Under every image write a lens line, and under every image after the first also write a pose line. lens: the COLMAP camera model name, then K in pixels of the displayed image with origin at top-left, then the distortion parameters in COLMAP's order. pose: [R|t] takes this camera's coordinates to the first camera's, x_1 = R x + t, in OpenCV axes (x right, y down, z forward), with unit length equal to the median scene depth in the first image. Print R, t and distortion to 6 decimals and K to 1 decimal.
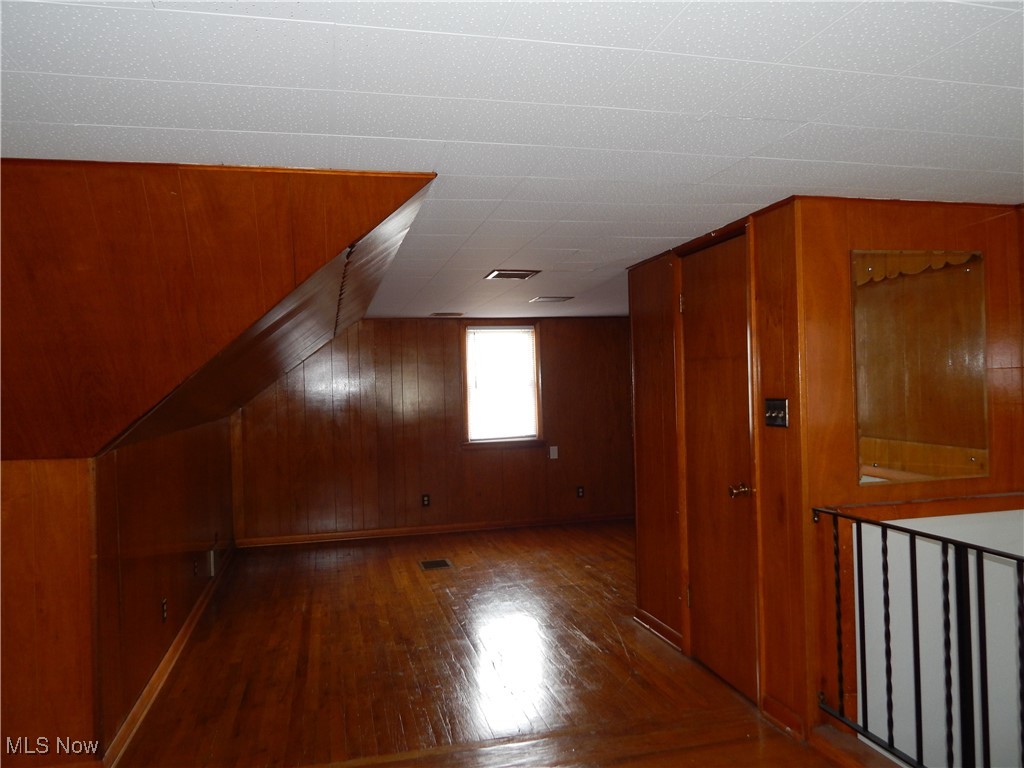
lens RADIAL K [[738.9, 0, 512.0], [0, 738.9, 384.0], [0, 0, 1]] dist [0.033460, -0.002510]
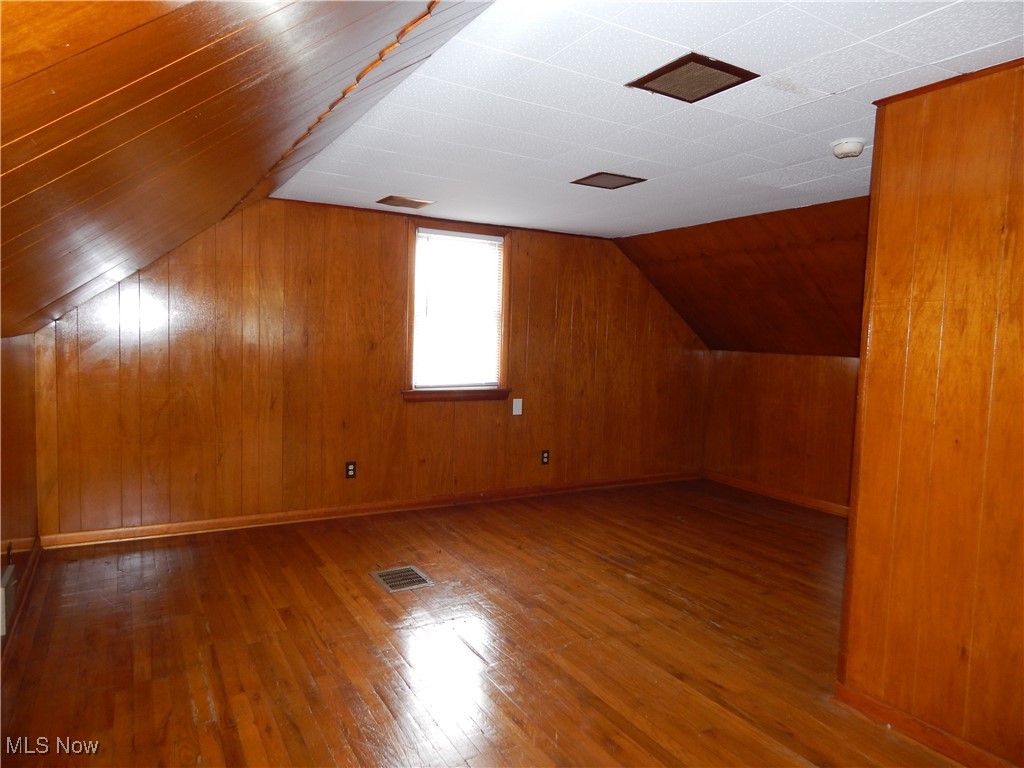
lens RADIAL K [[666.8, 0, 512.0], [0, 666.8, 384.0], [0, 0, 1]] dist [0.003914, 0.001958]
pose [[0.960150, 0.035843, 0.277179, -0.148285], [-0.056471, 0.996167, 0.066800, 0.024345], [-0.273722, -0.079791, 0.958493, 0.354149]]
